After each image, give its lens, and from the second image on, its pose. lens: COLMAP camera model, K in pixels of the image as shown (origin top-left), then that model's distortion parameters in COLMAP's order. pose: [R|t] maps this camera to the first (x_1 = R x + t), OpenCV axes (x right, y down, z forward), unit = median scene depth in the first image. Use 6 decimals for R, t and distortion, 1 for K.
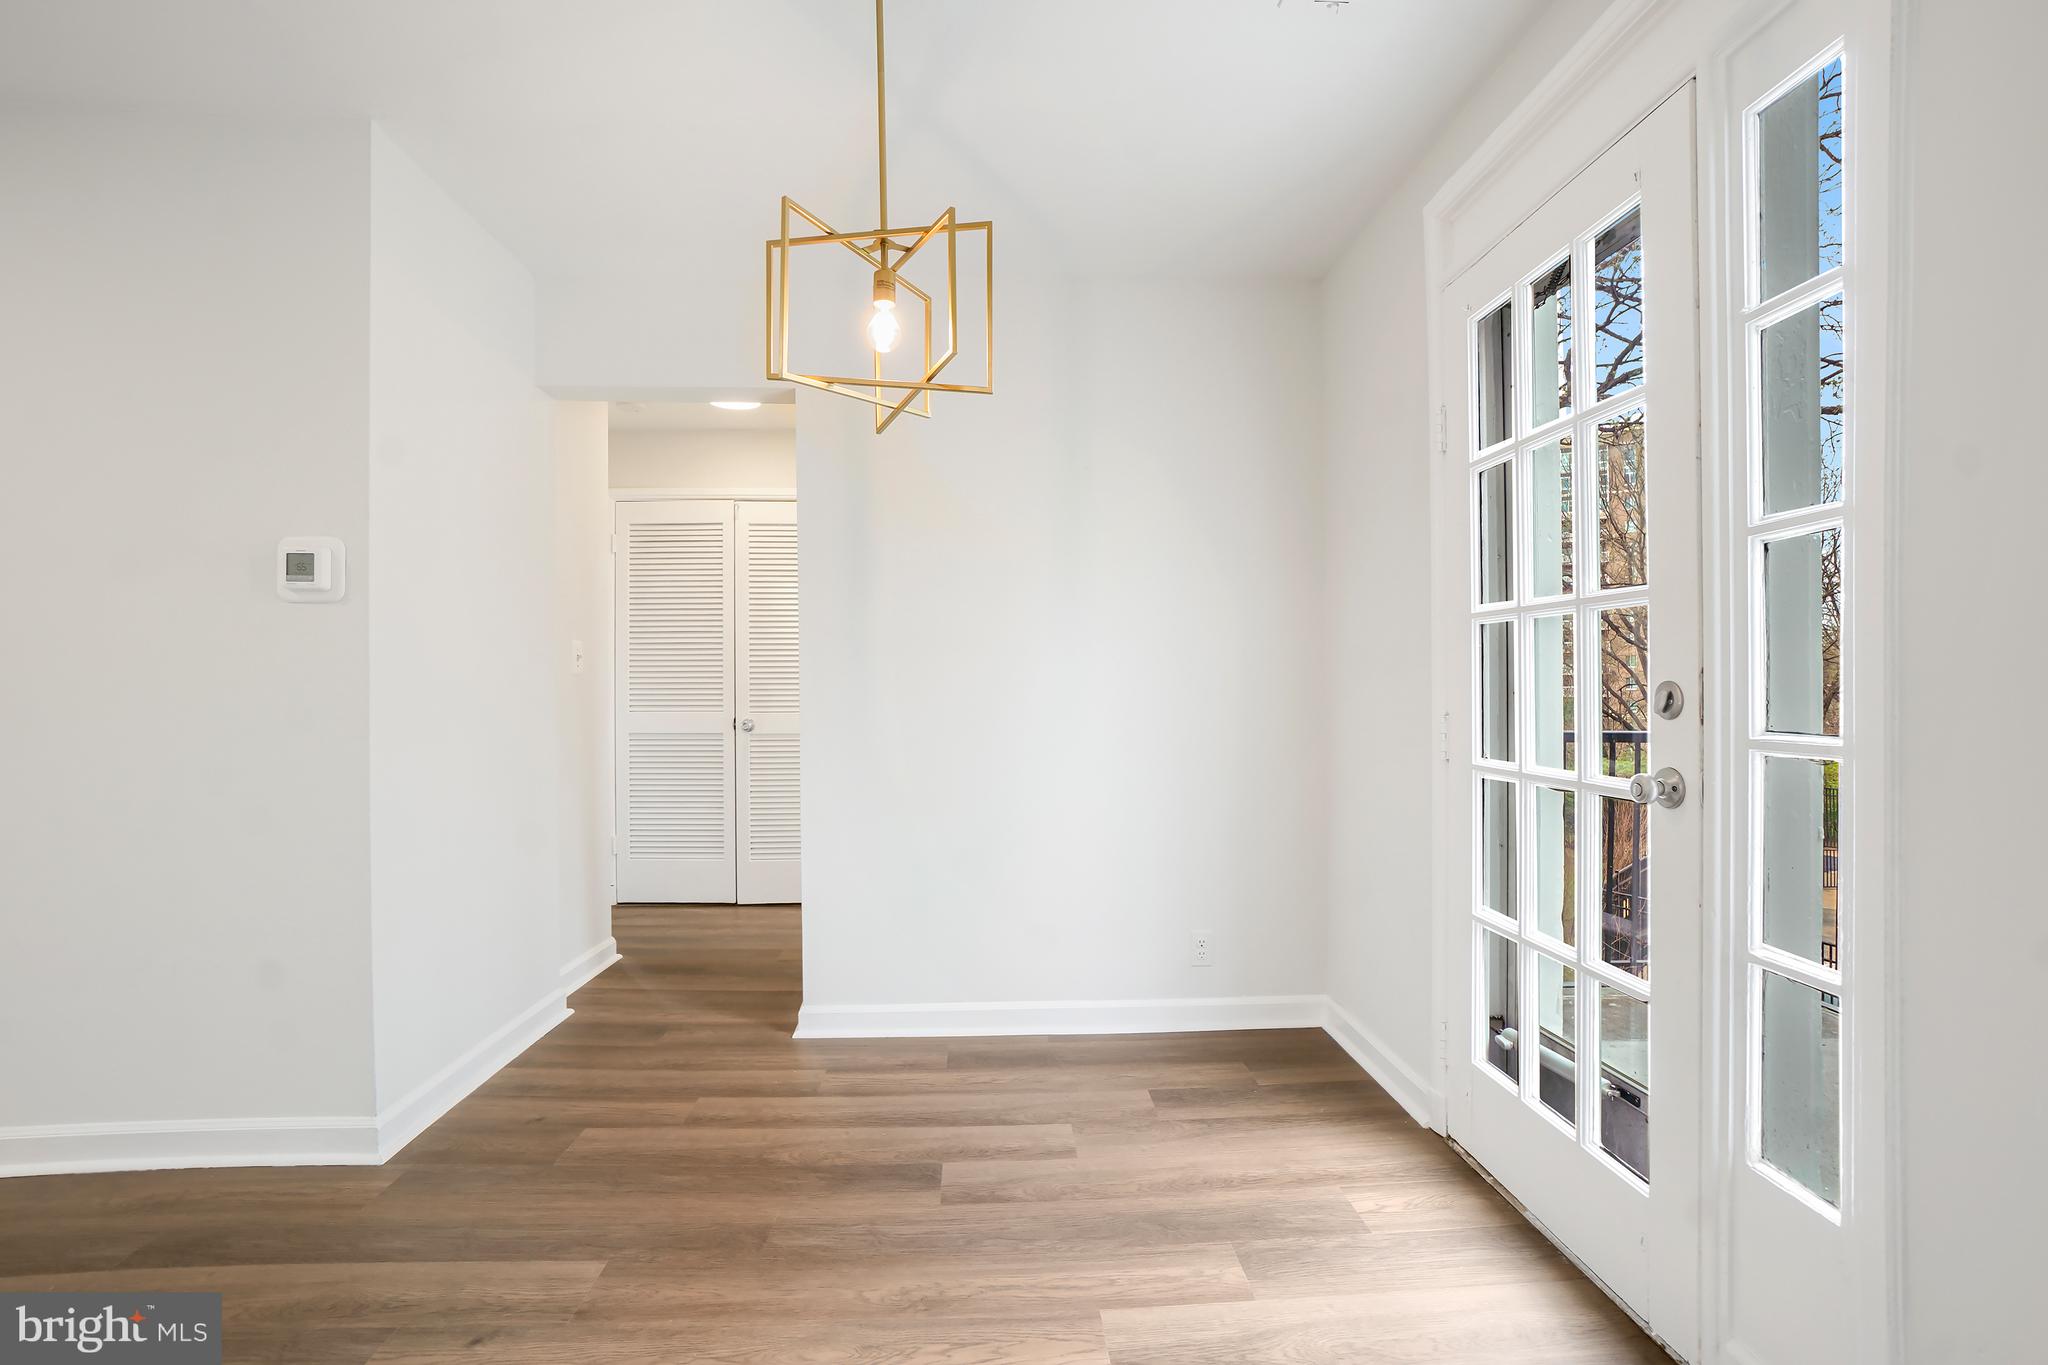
lens RADIAL K [[910.1, 0, 1024.5], [0, 910.1, 695.6], [0, 0, 1]] dist [-0.032434, 0.016808]
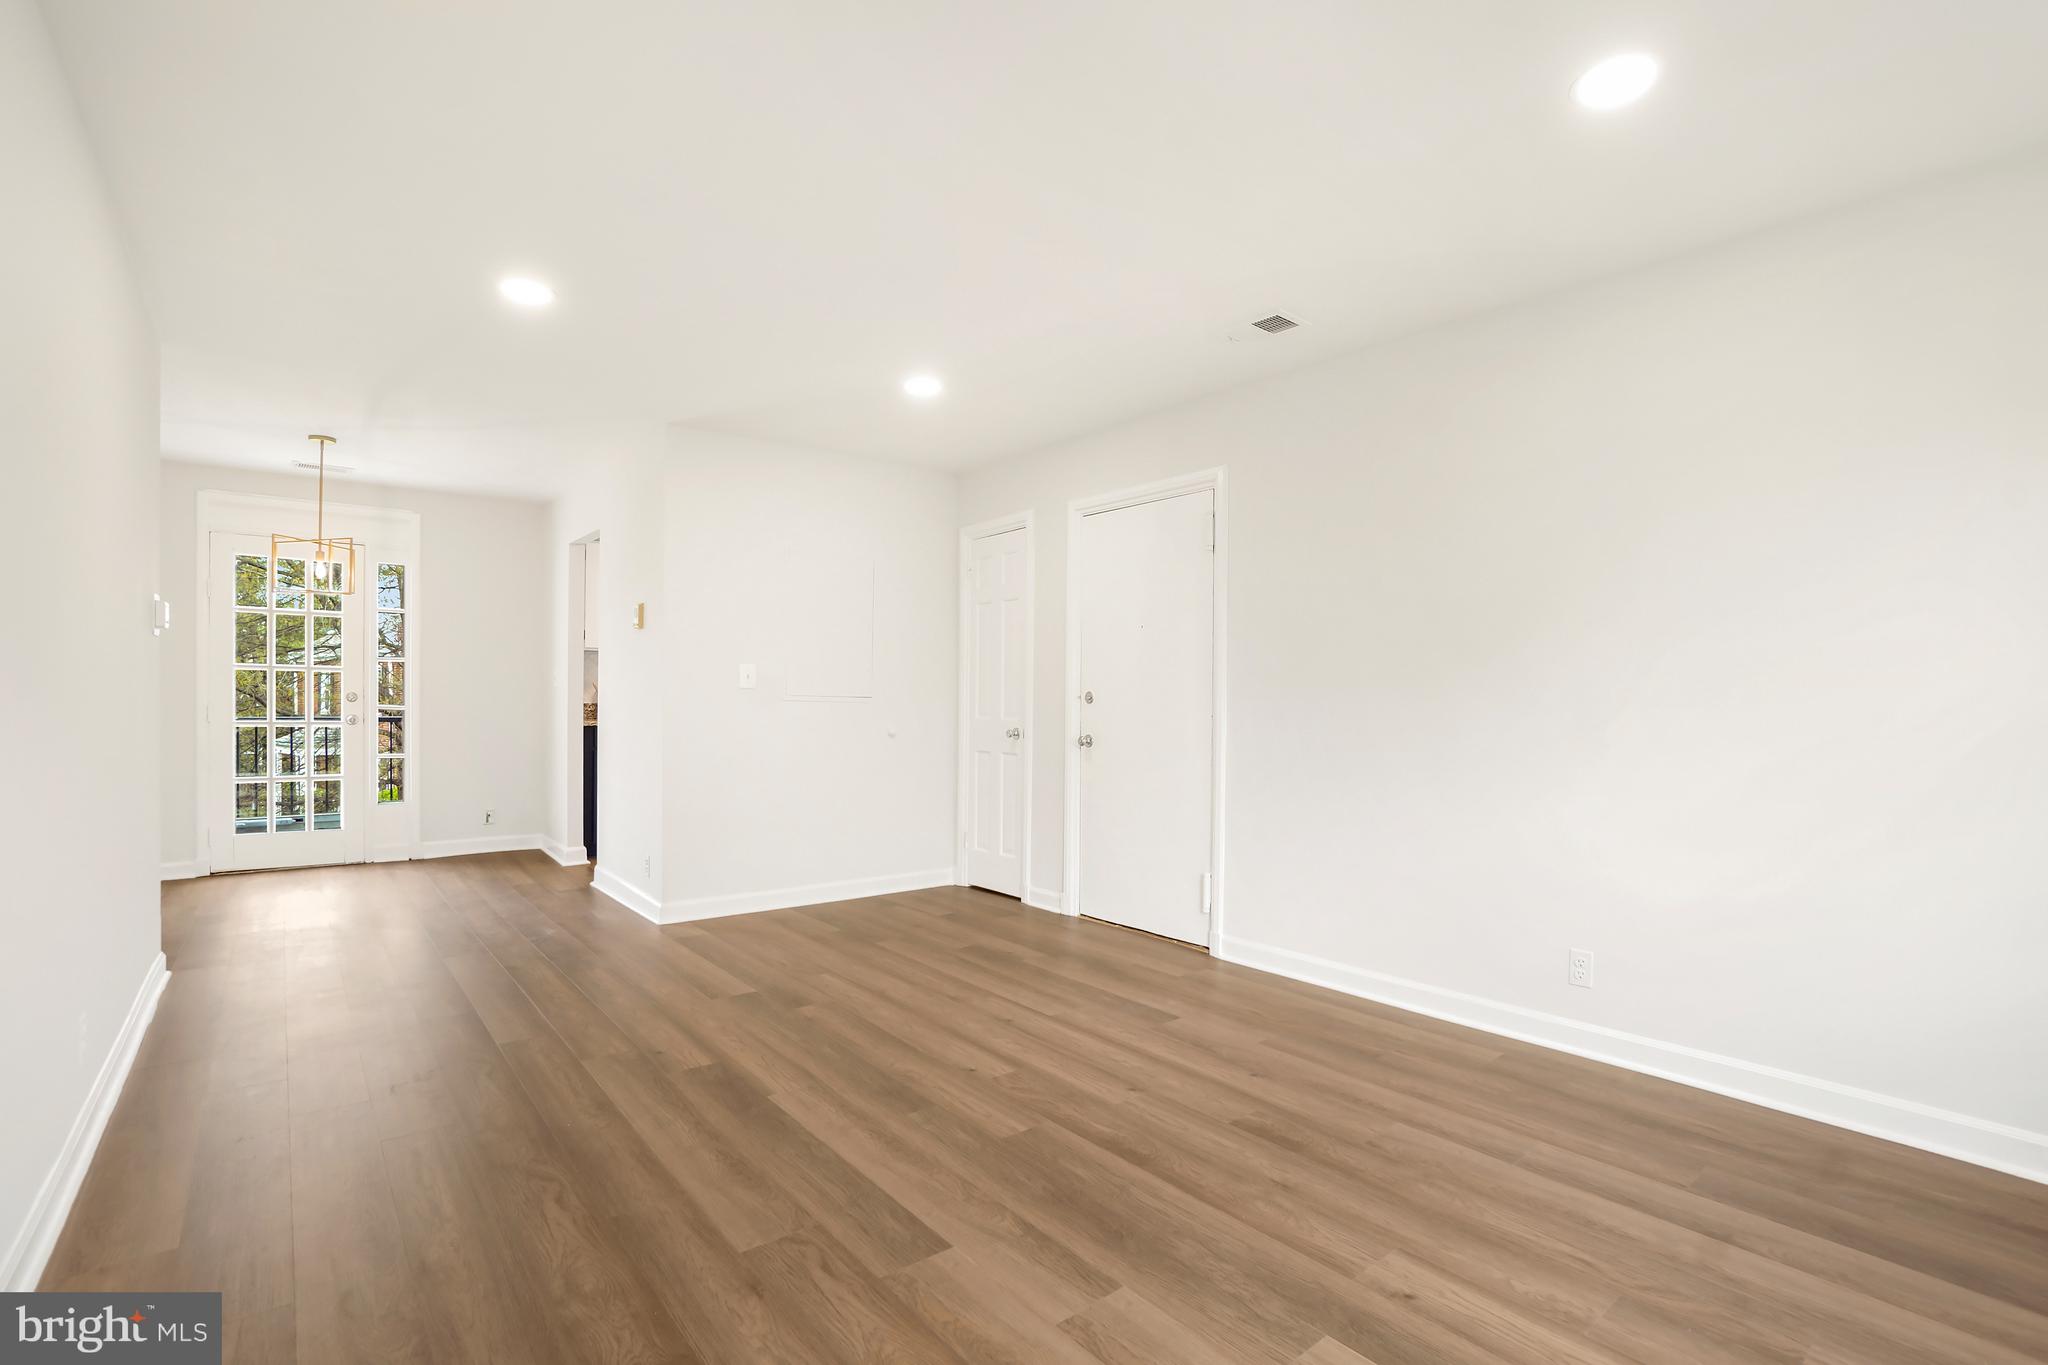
lens RADIAL K [[945.0, 0, 1020.9], [0, 945.0, 707.4], [0, 0, 1]] dist [-0.055668, 0.025463]
pose [[-0.578220, -0.012750, 0.815781, -2.884794], [-0.006363, 0.999918, 0.011117, -0.009039], [-0.815856, 0.001238, -0.578254, 0.651945]]
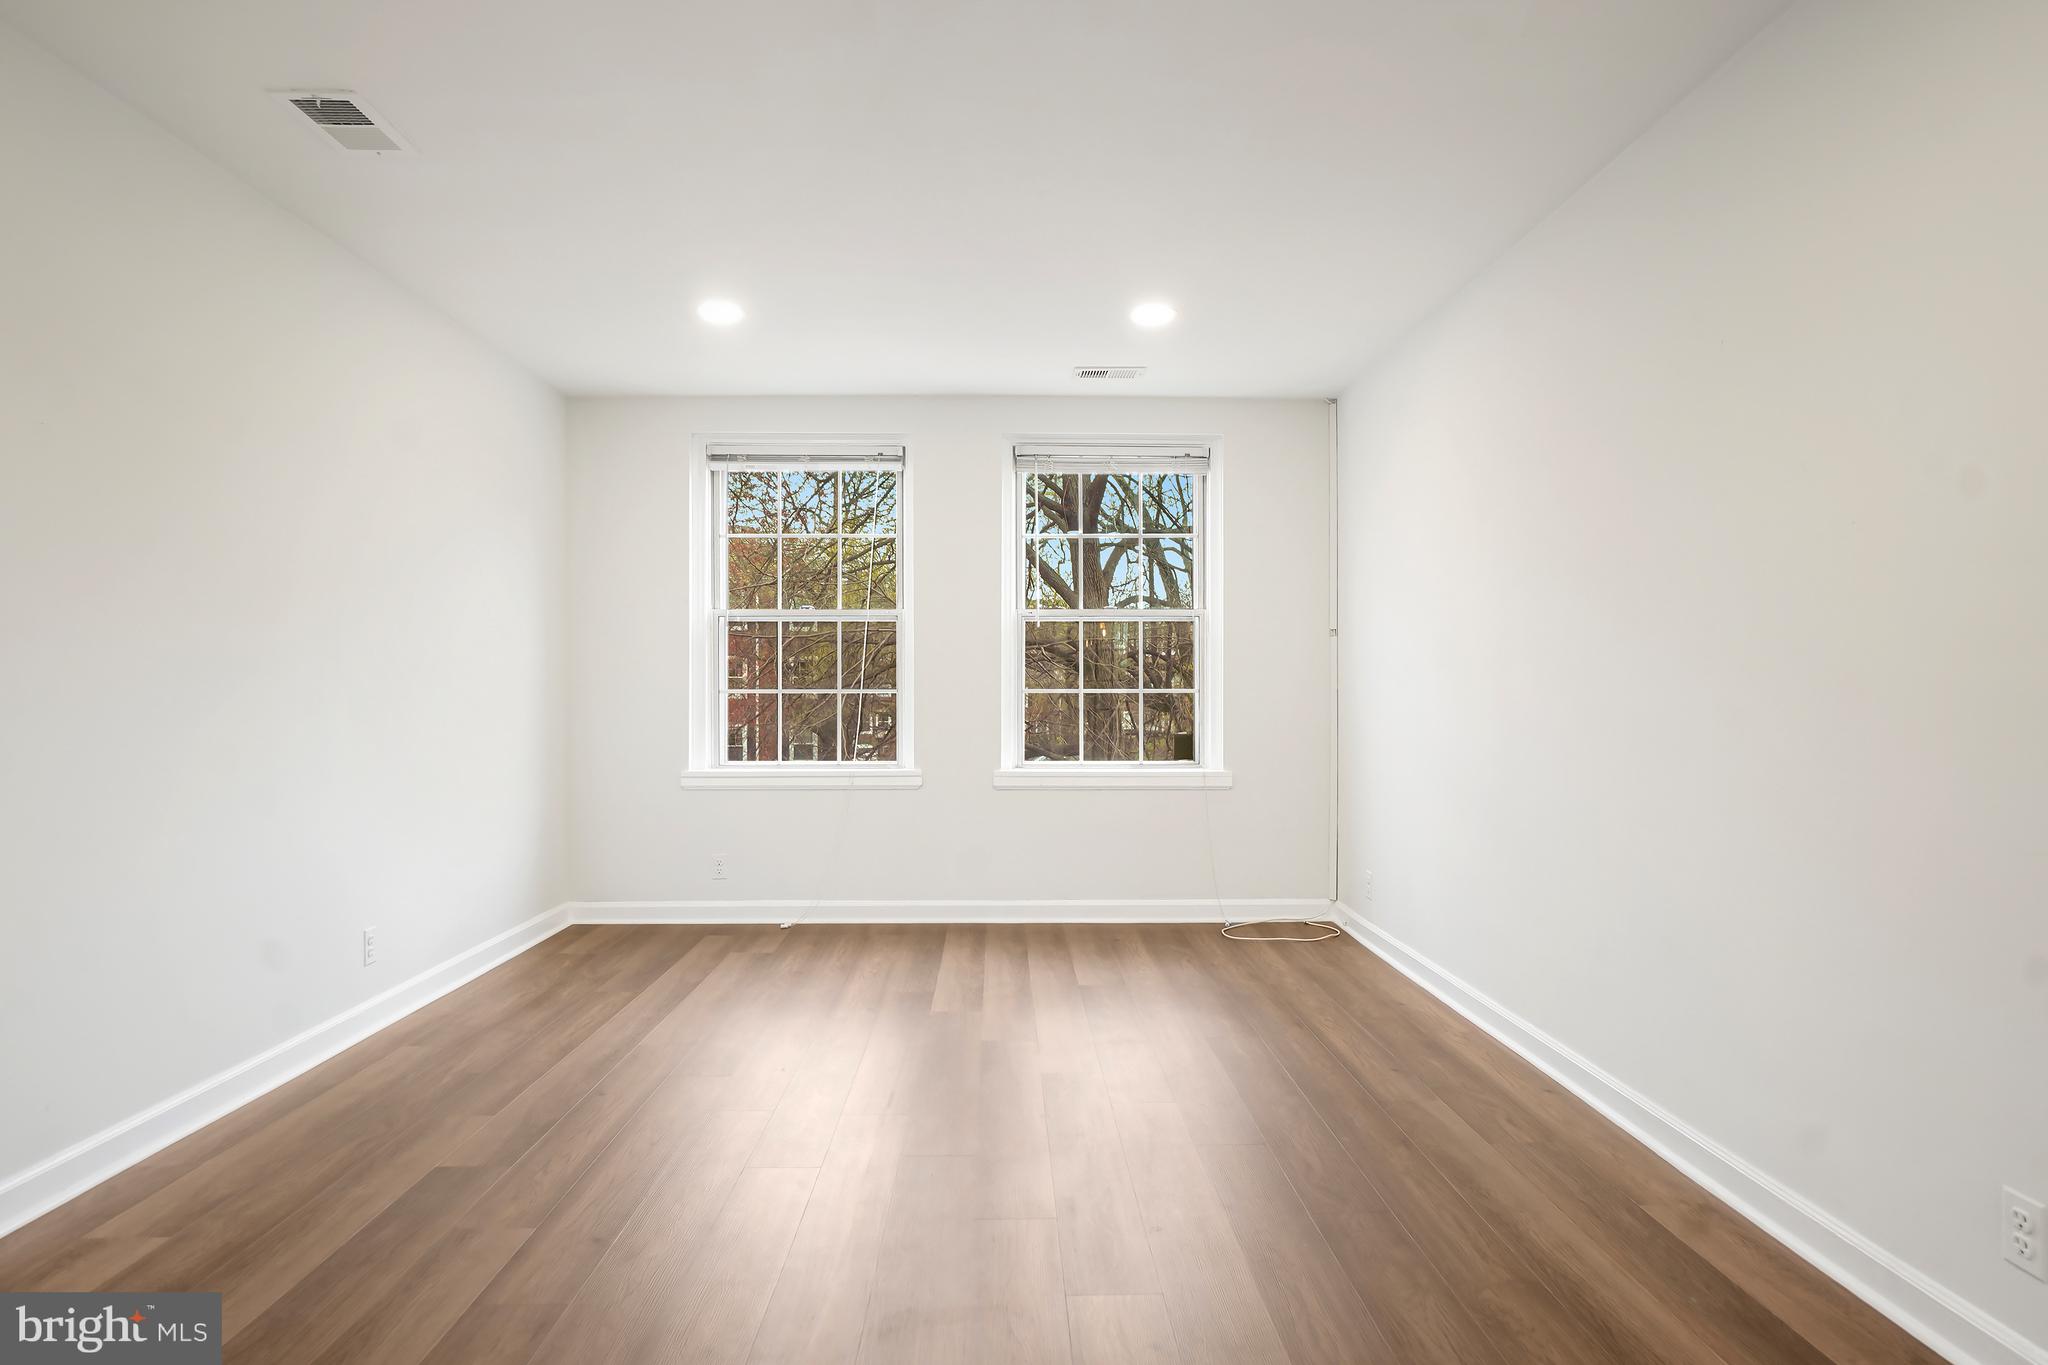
lens RADIAL K [[1158.1, 0, 1019.4], [0, 1158.1, 686.5], [0, 0, 1]] dist [-0.001155, 0.001600]
pose [[-0.041787, -0.003671, -0.999120, -0.616633], [-0.004706, 0.999983, -0.003477, 0.000617], [0.999115, 0.004556, -0.041804, 0.231718]]
